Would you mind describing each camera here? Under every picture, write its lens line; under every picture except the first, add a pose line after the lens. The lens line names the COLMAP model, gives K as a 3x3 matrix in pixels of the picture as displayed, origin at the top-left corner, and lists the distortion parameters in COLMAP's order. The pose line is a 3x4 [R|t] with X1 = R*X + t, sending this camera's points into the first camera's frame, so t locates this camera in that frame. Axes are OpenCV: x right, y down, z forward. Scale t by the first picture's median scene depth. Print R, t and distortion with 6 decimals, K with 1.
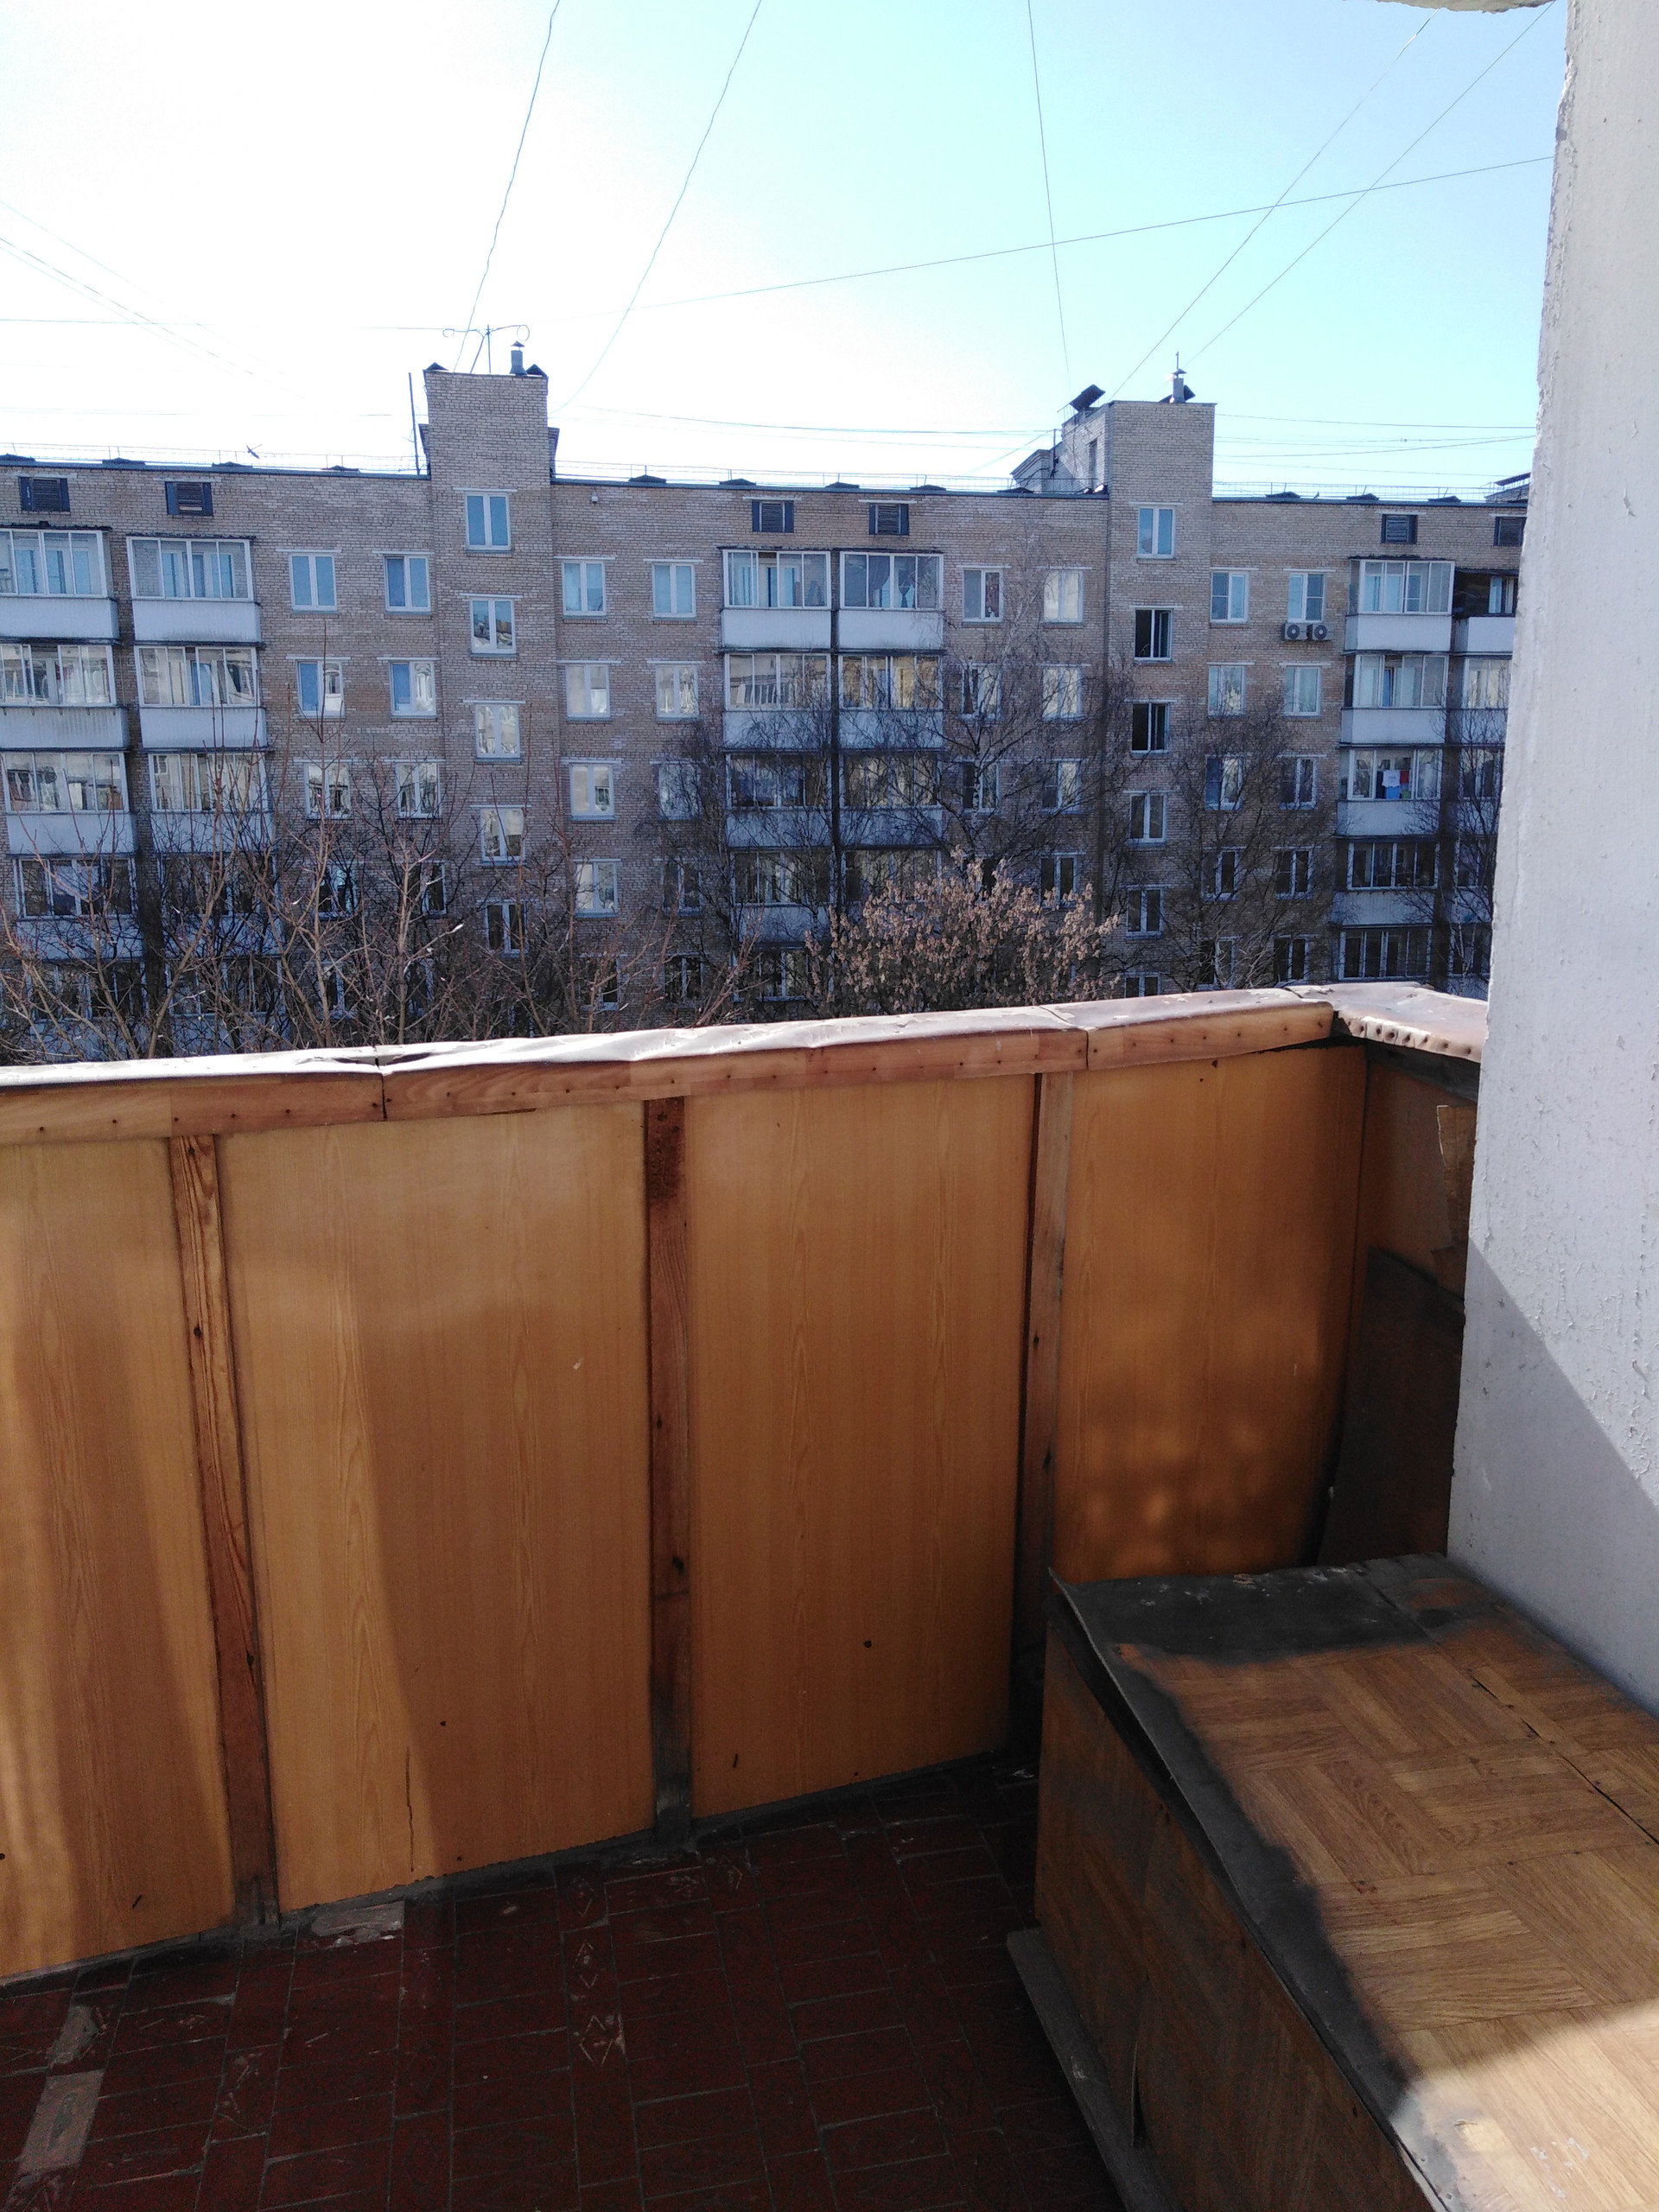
lens RADIAL K [[1653.7, 0, 827.0], [0, 1653.7, 1110.5], [0, 0, 1]] dist [0.032950, -0.014780]
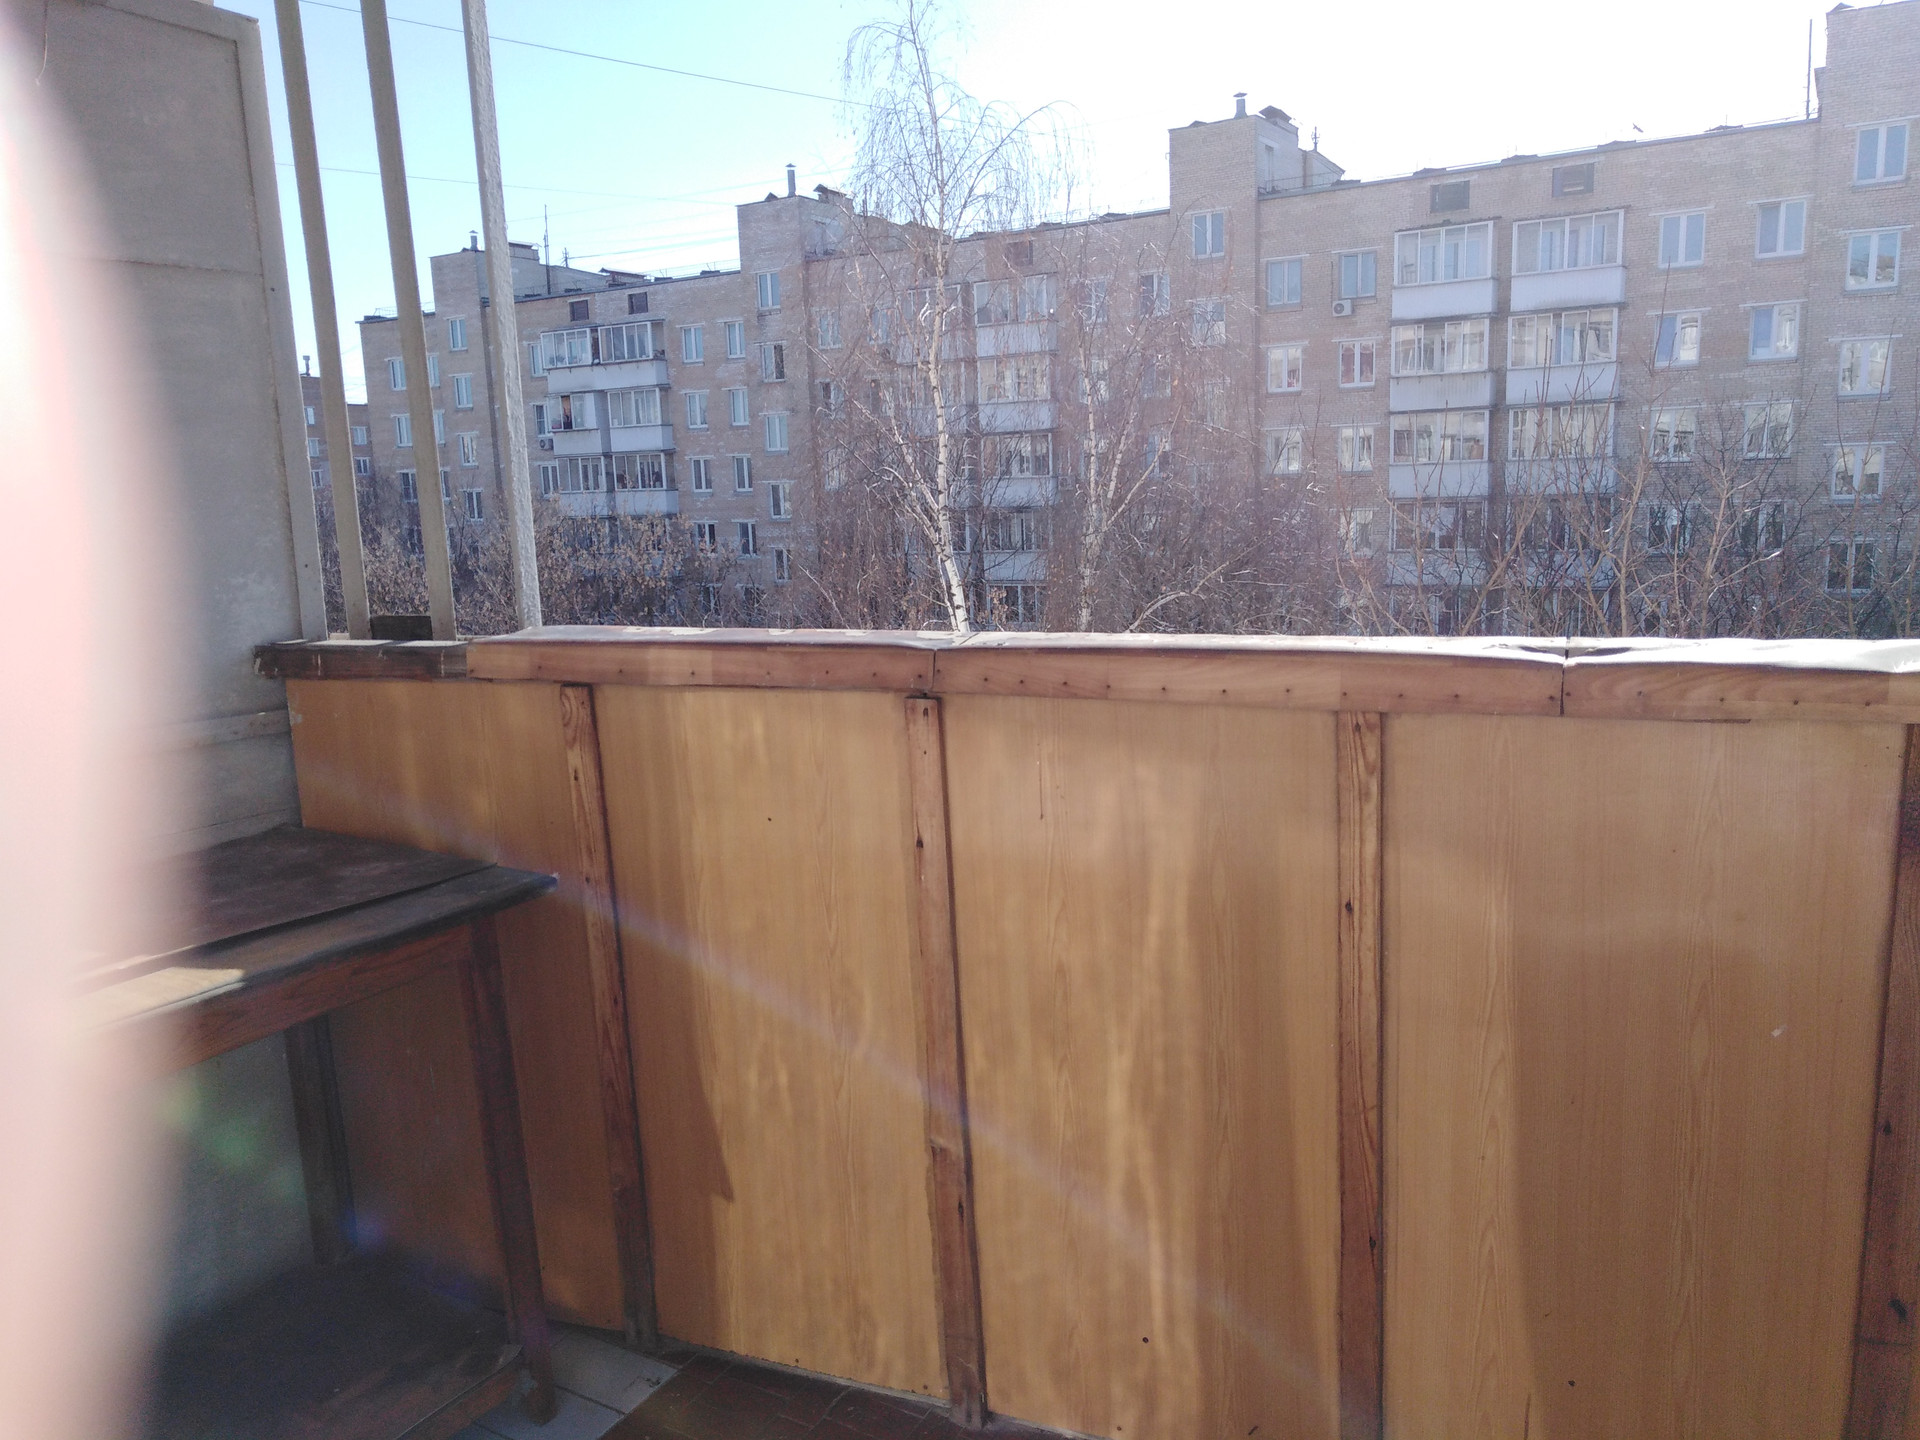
lens RADIAL K [[1435.4, 0, 963.8], [0, 1435.4, 721.6], [0, 0, 1]] dist [0.032950, -0.014780]
pose [[0.739167, 0.097603, -0.666413, 0.018670], [-0.097741, 0.994515, 0.037245, 0.011167], [0.666393, 0.037606, 0.744652, 0.180779]]
